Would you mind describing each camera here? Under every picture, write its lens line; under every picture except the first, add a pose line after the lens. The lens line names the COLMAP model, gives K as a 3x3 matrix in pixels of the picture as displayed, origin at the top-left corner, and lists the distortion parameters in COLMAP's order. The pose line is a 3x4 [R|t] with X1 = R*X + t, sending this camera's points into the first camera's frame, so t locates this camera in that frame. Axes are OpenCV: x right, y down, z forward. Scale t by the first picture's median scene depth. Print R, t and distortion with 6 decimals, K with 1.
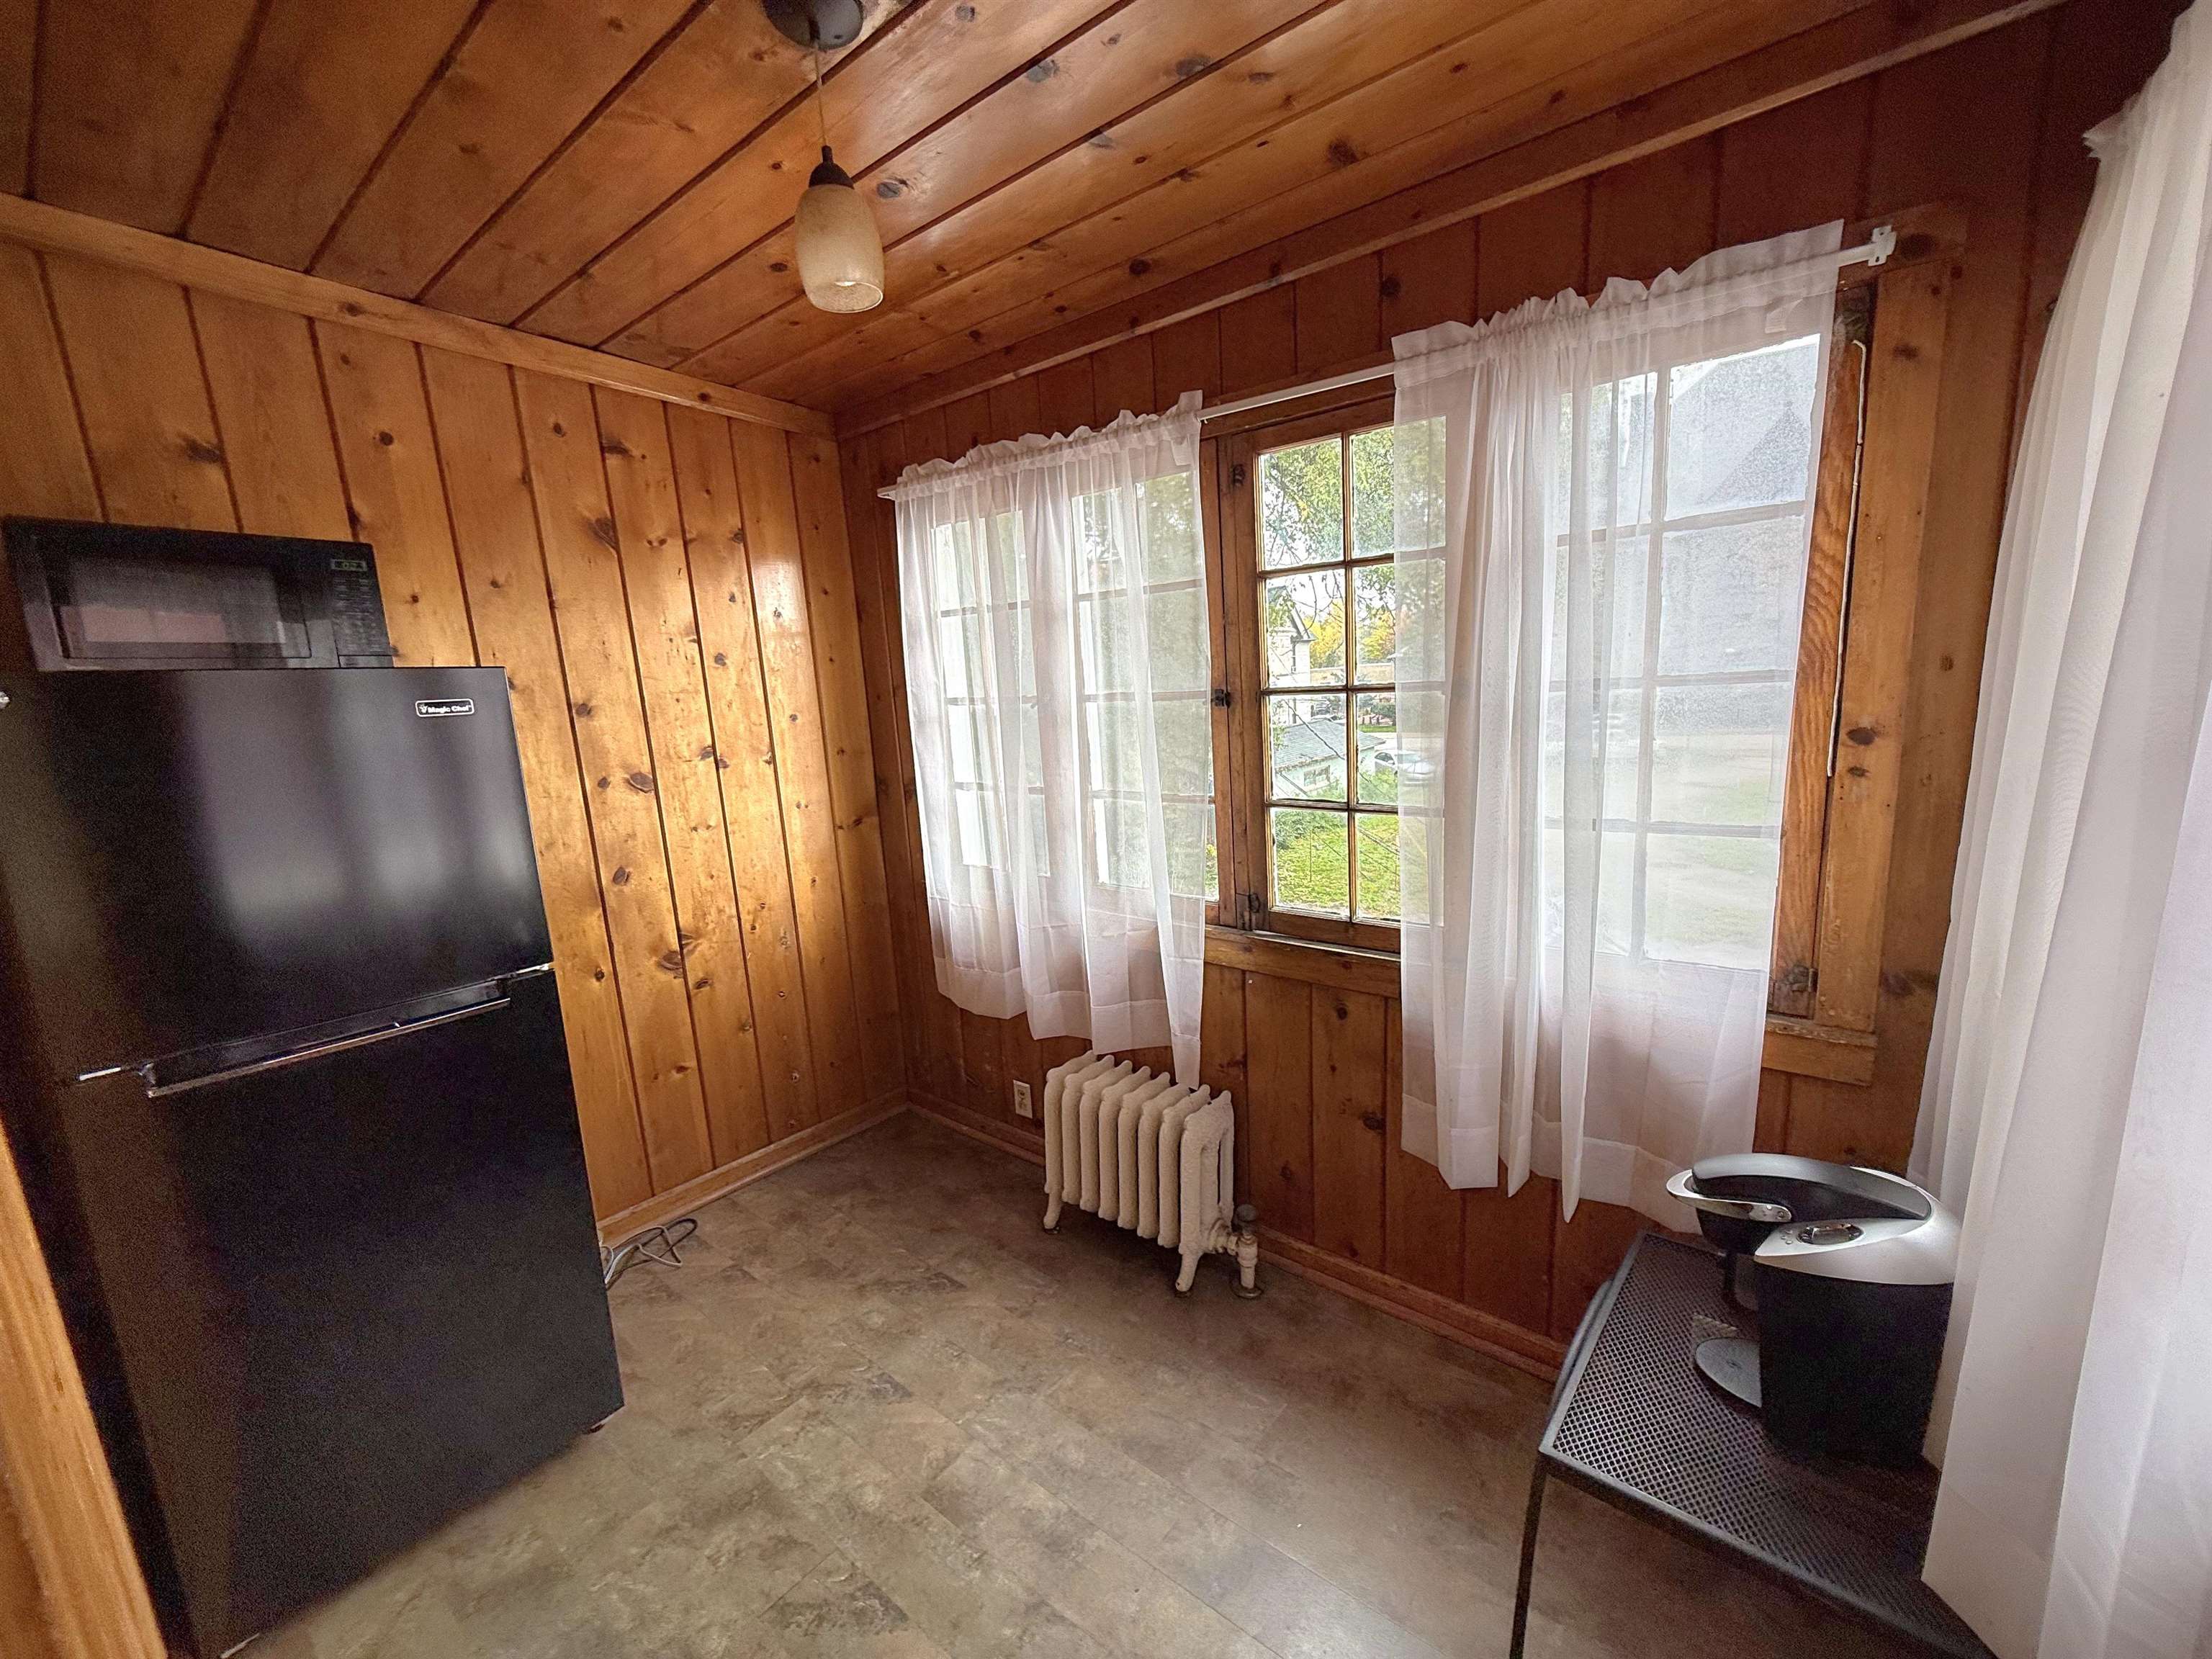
lens RADIAL K [[884.6, 0, 1116.7], [0, 884.6, 831.4], [0, 0, 1]] dist [-0.000798, -0.000214]
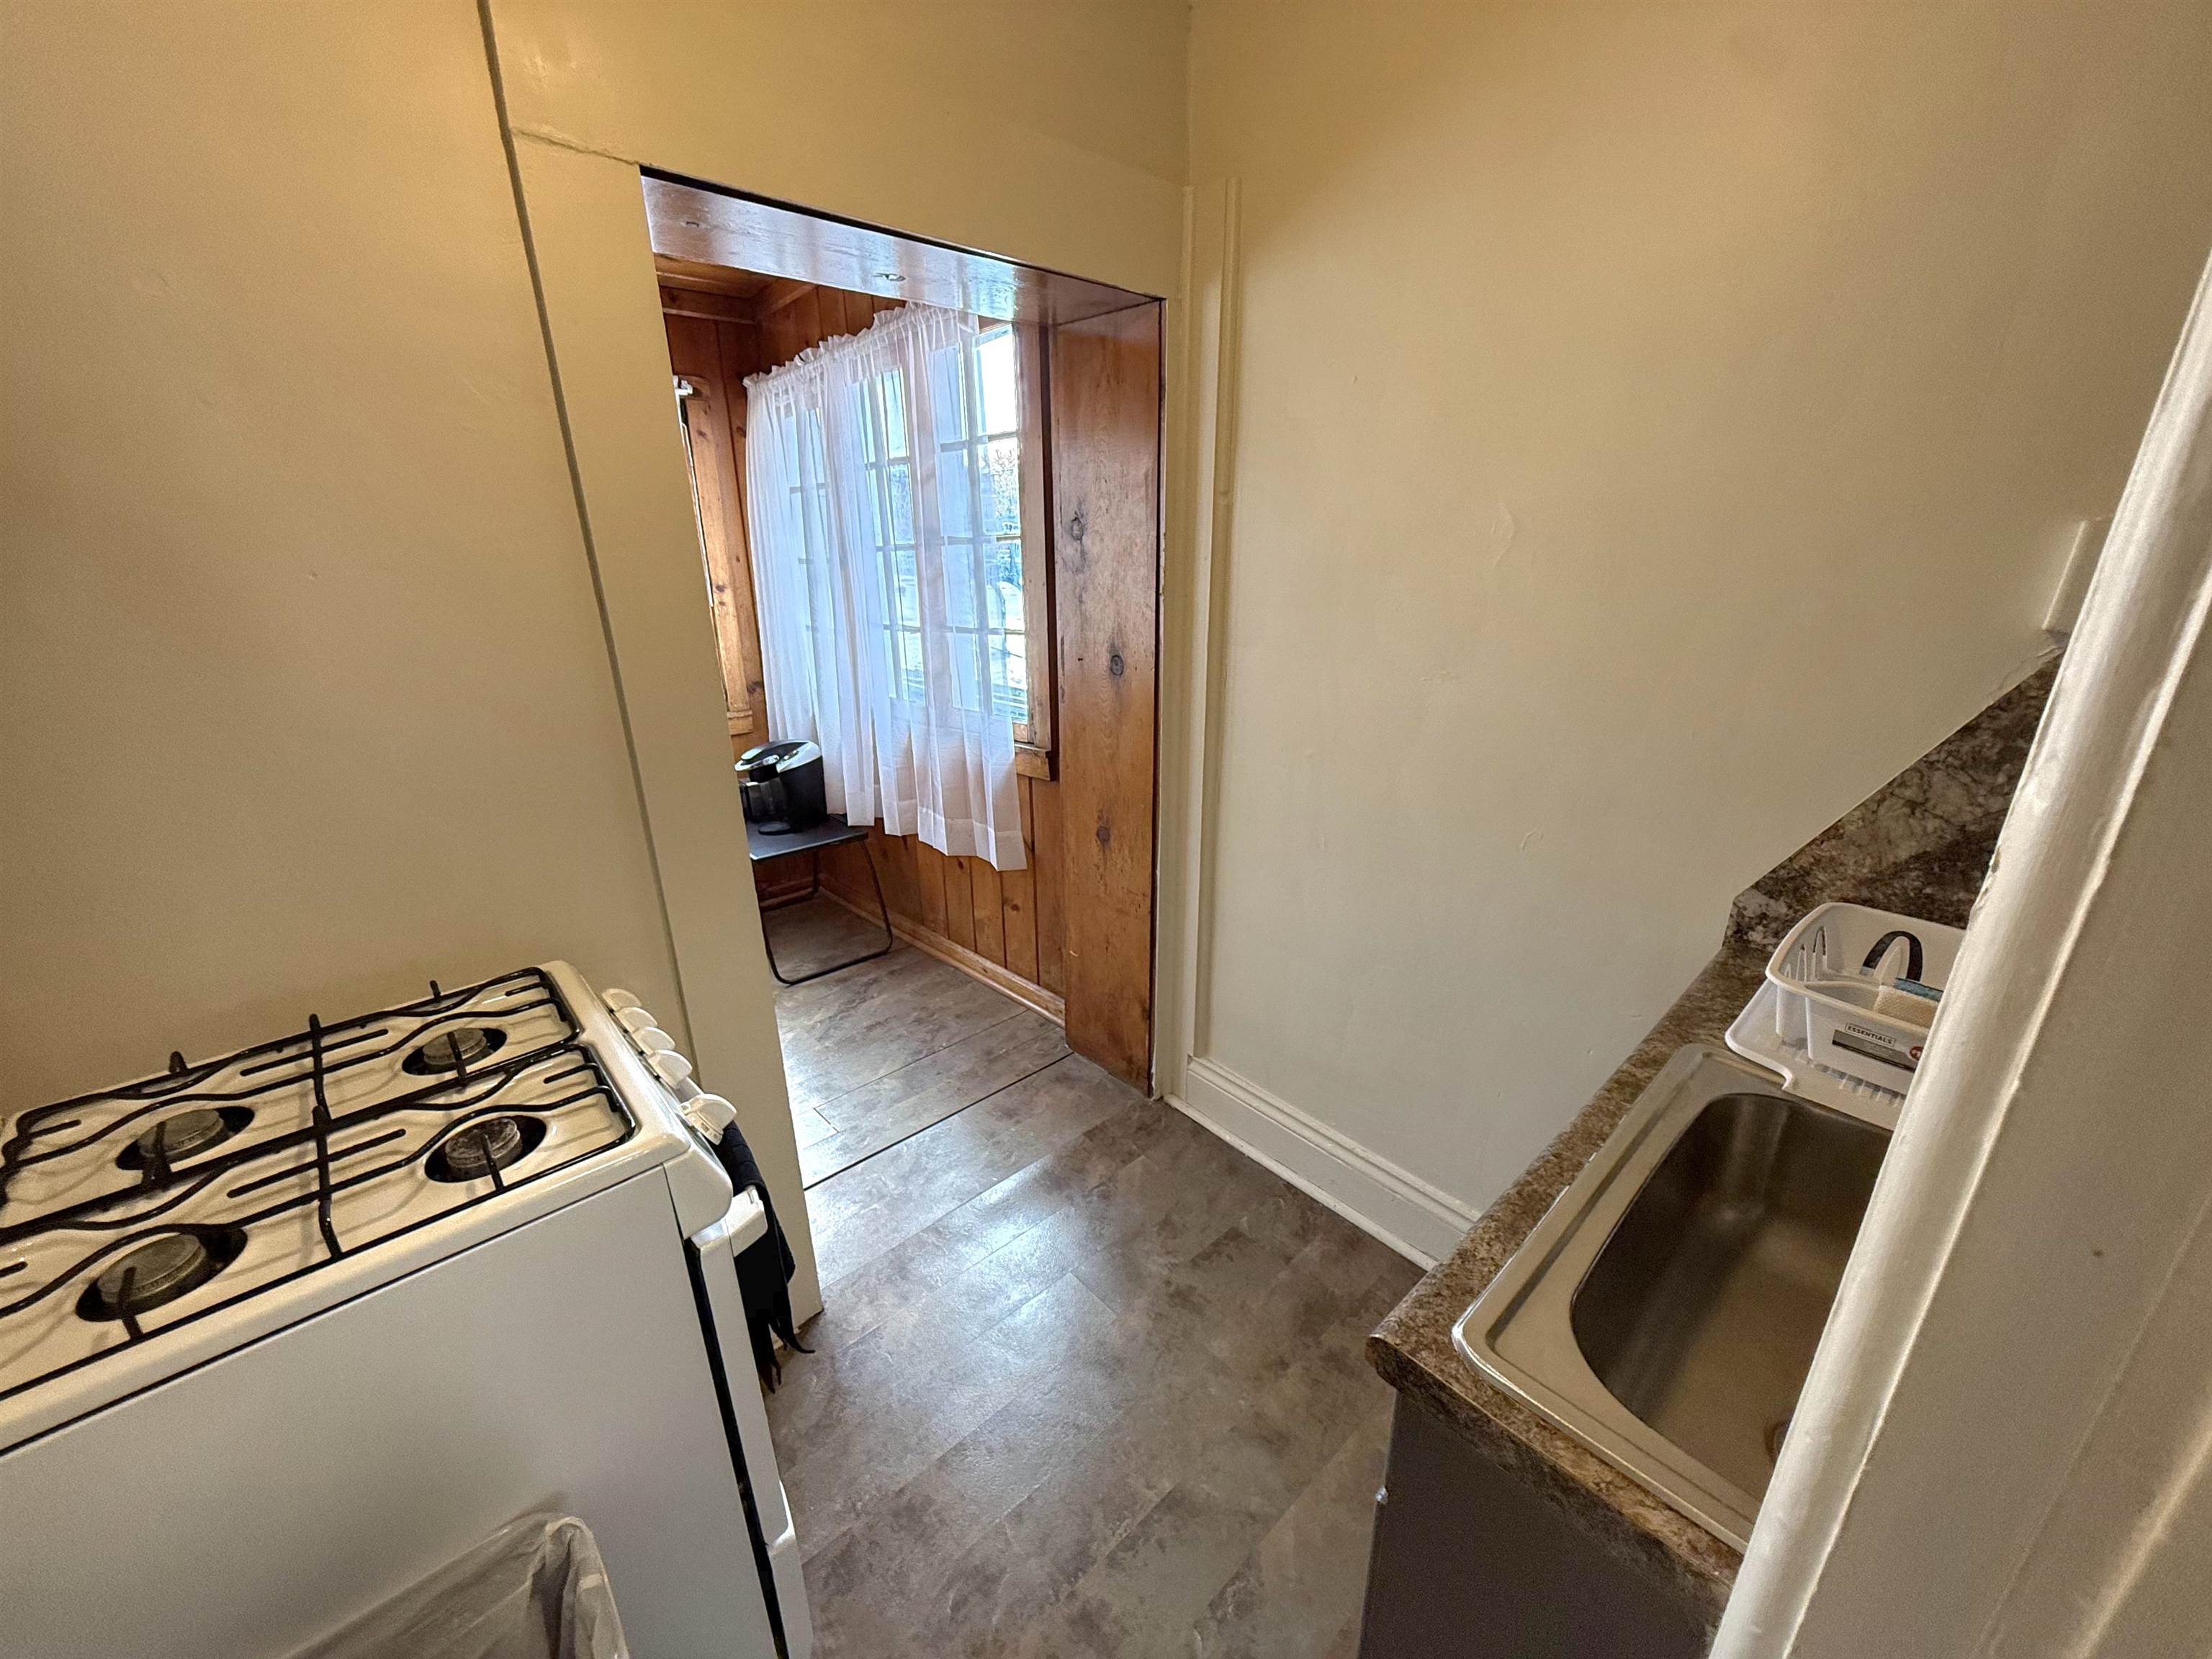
lens RADIAL K [[884.6, 0, 1116.7], [0, 884.6, 831.4], [0, 0, 1]] dist [-0.000798, -0.000214]
pose [[0.147534, -0.258255, 0.954745, -1.853702], [0.166864, 0.957971, 0.233343, 0.181913], [-0.974880, 0.124886, 0.184426, -0.554451]]
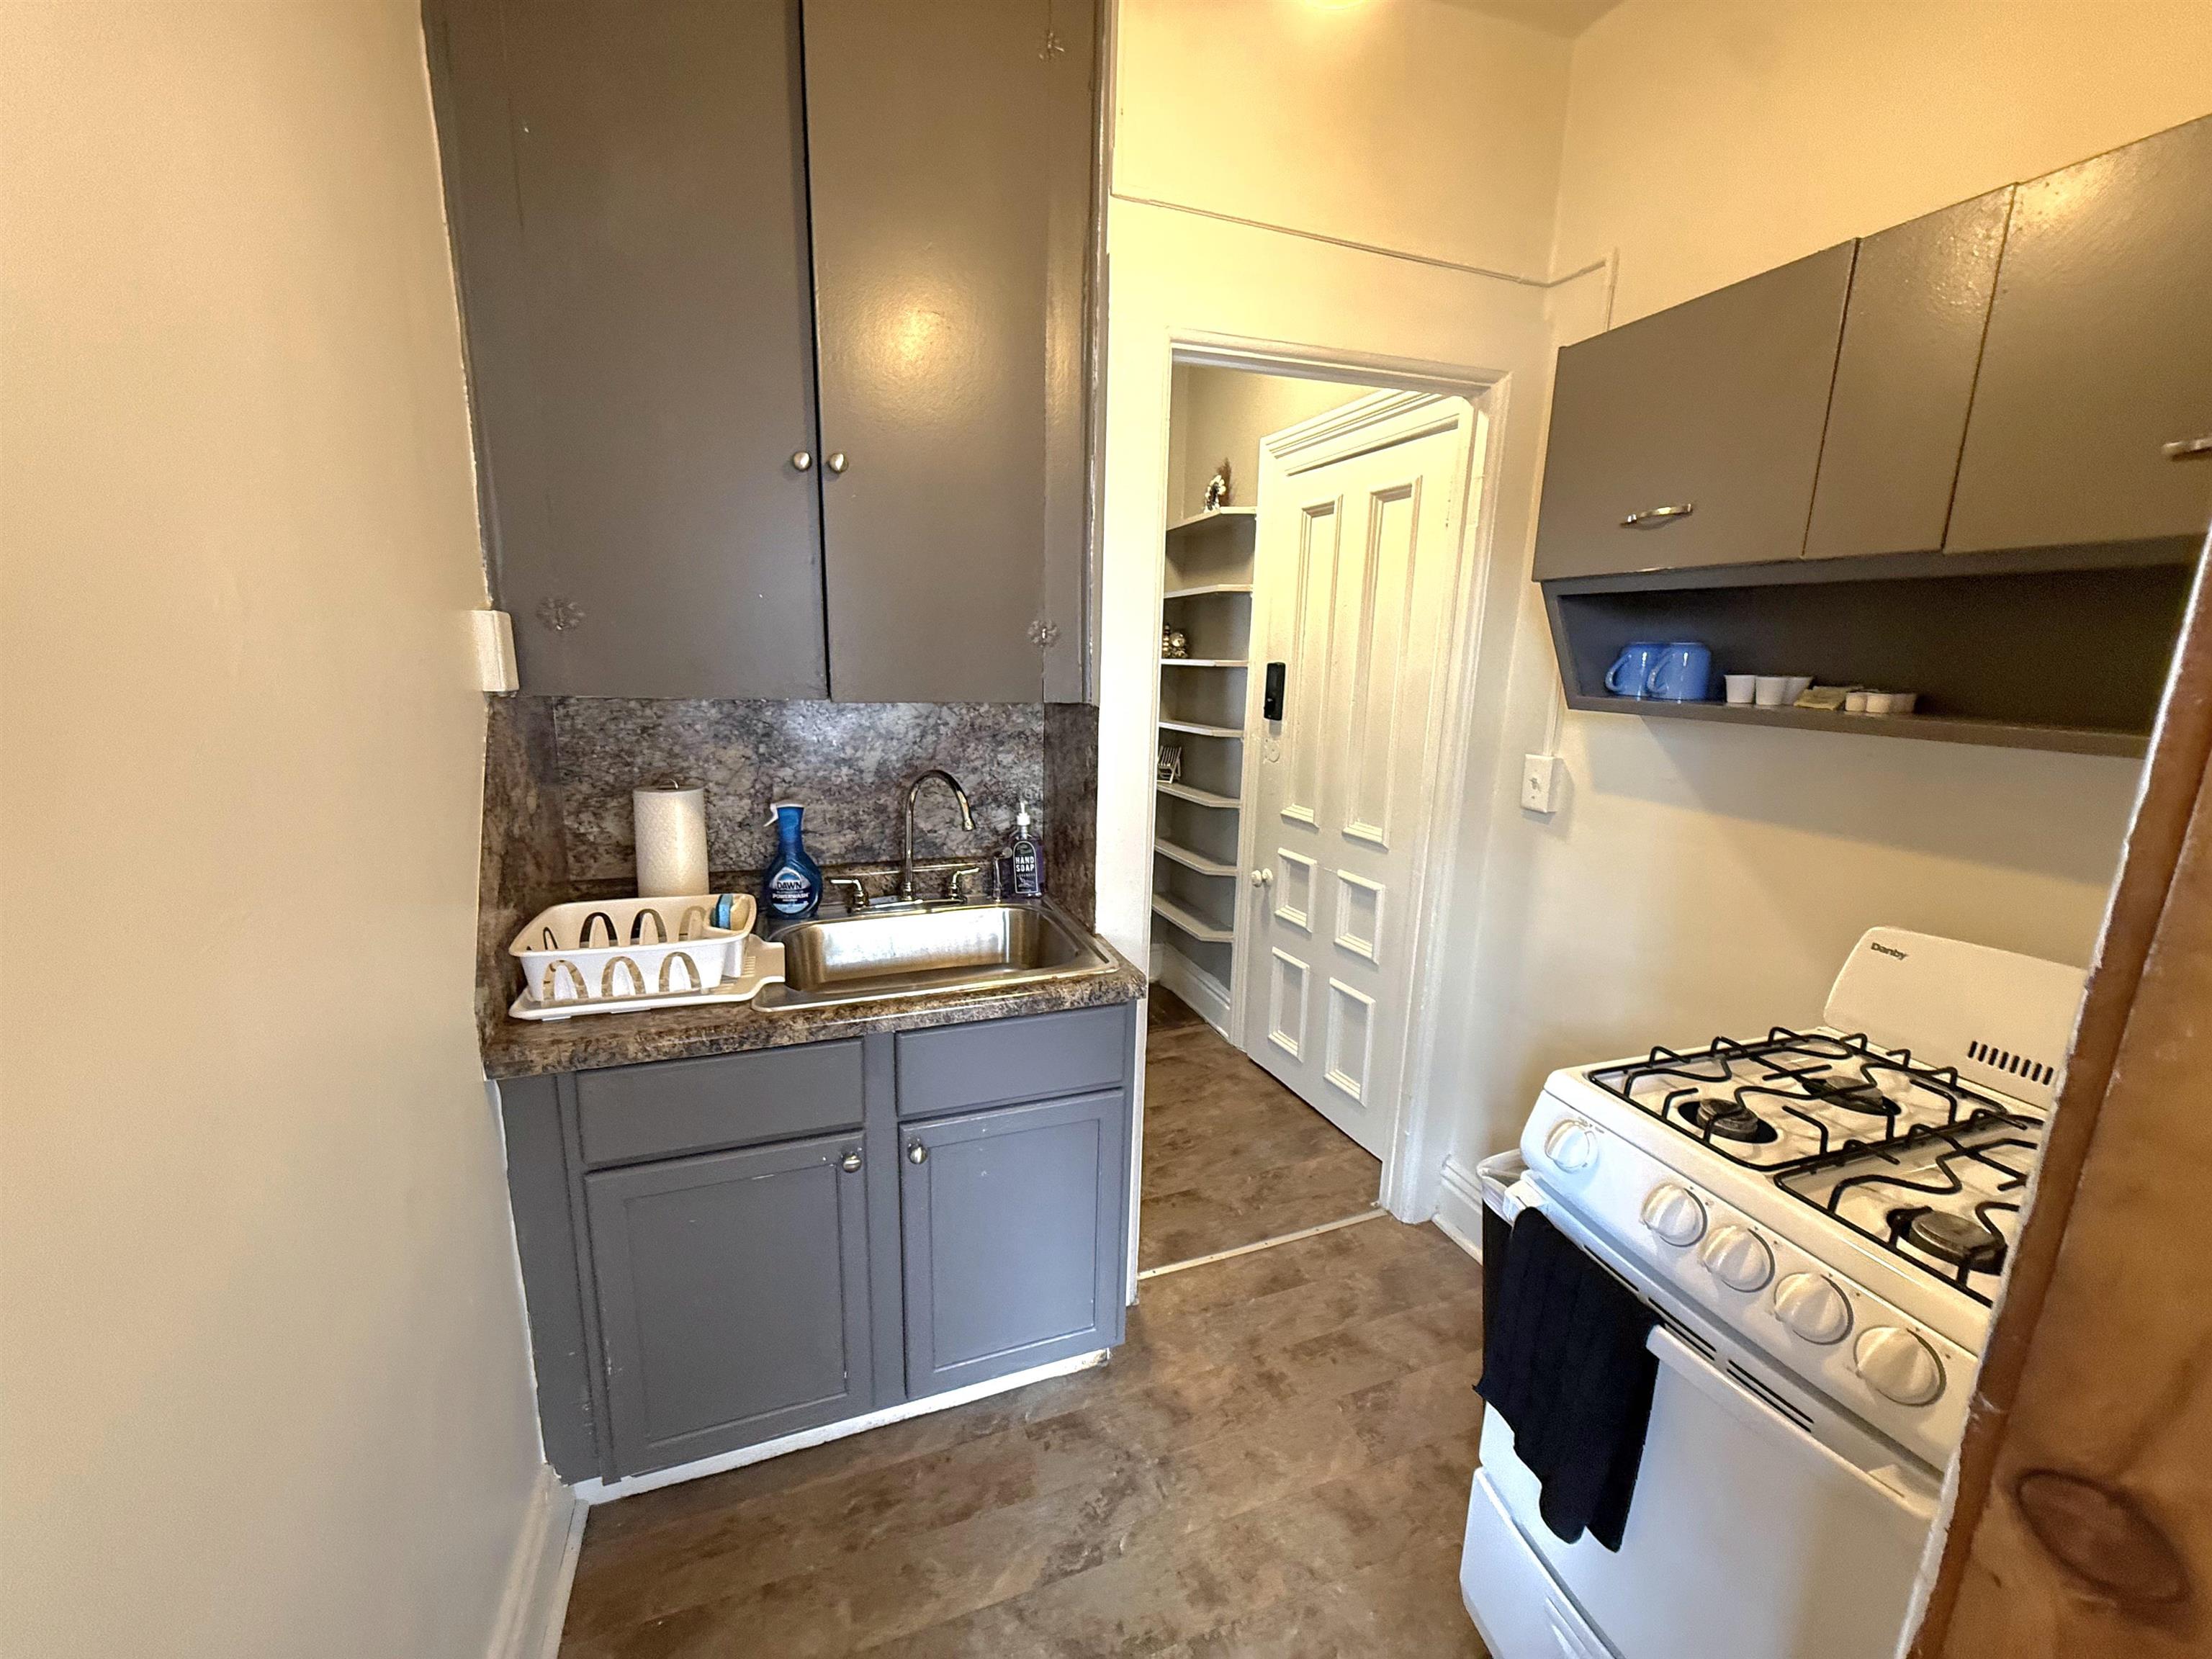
lens RADIAL K [[884.6, 0, 1116.7], [0, 884.6, 831.4], [0, 0, 1]] dist [-0.000798, -0.000214]
pose [[-0.514035, 0.227933, -0.826931, 1.459227], [-0.145670, 0.926848, 0.346025, -0.167816], [0.845309, 0.298328, -0.443229, 0.424593]]
